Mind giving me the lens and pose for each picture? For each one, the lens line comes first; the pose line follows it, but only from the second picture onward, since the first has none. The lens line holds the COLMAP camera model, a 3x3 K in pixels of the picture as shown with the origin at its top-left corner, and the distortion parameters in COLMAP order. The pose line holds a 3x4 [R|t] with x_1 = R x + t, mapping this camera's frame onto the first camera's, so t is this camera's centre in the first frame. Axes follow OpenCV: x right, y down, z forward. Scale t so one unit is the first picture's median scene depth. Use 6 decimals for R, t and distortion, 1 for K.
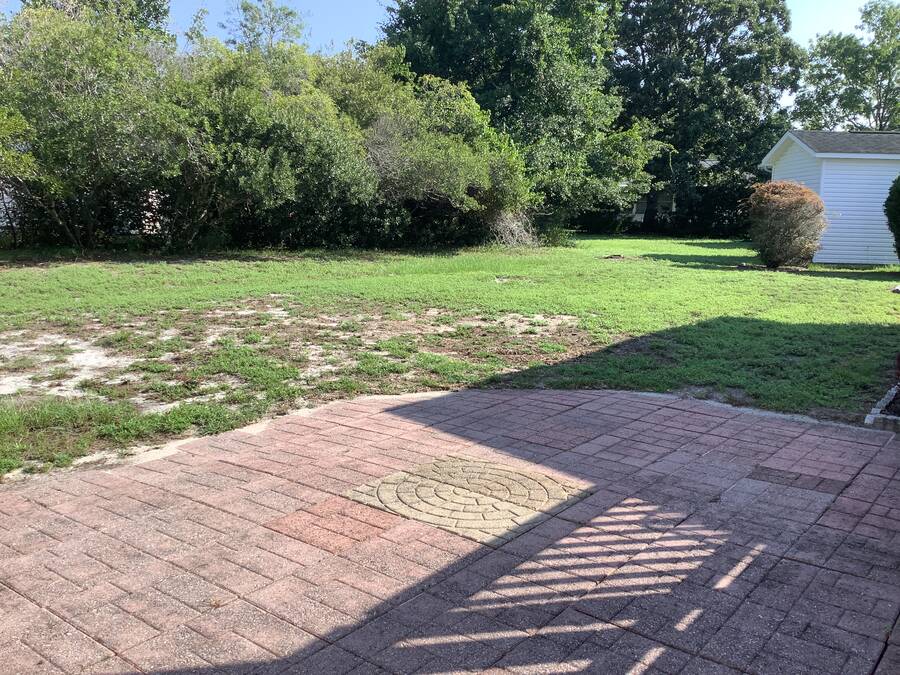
lens RADIAL K [[813.8, 0, 451.8], [0, 813.8, 335.9], [0, 0, 1]] dist [0.130168, -0.231419]
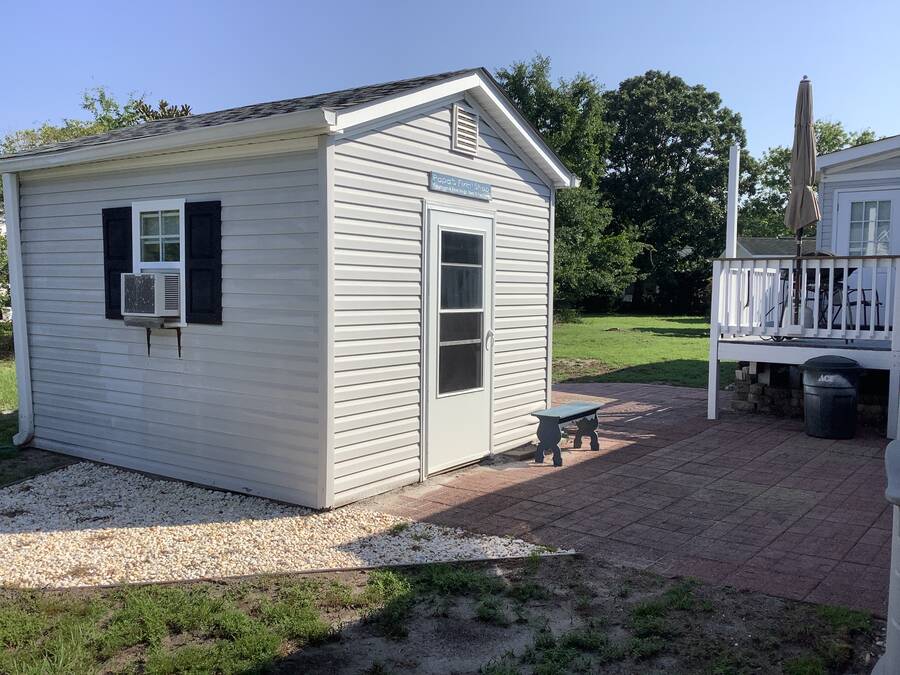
lens RADIAL K [[813.8, 0, 451.8], [0, 813.8, 335.9], [0, 0, 1]] dist [0.130168, -0.231419]
pose [[0.999828, -0.015182, 0.010606, -0.048415], [0.016135, 0.995205, -0.096476, 0.023631], [-0.009091, 0.096631, 0.995279, -0.204791]]
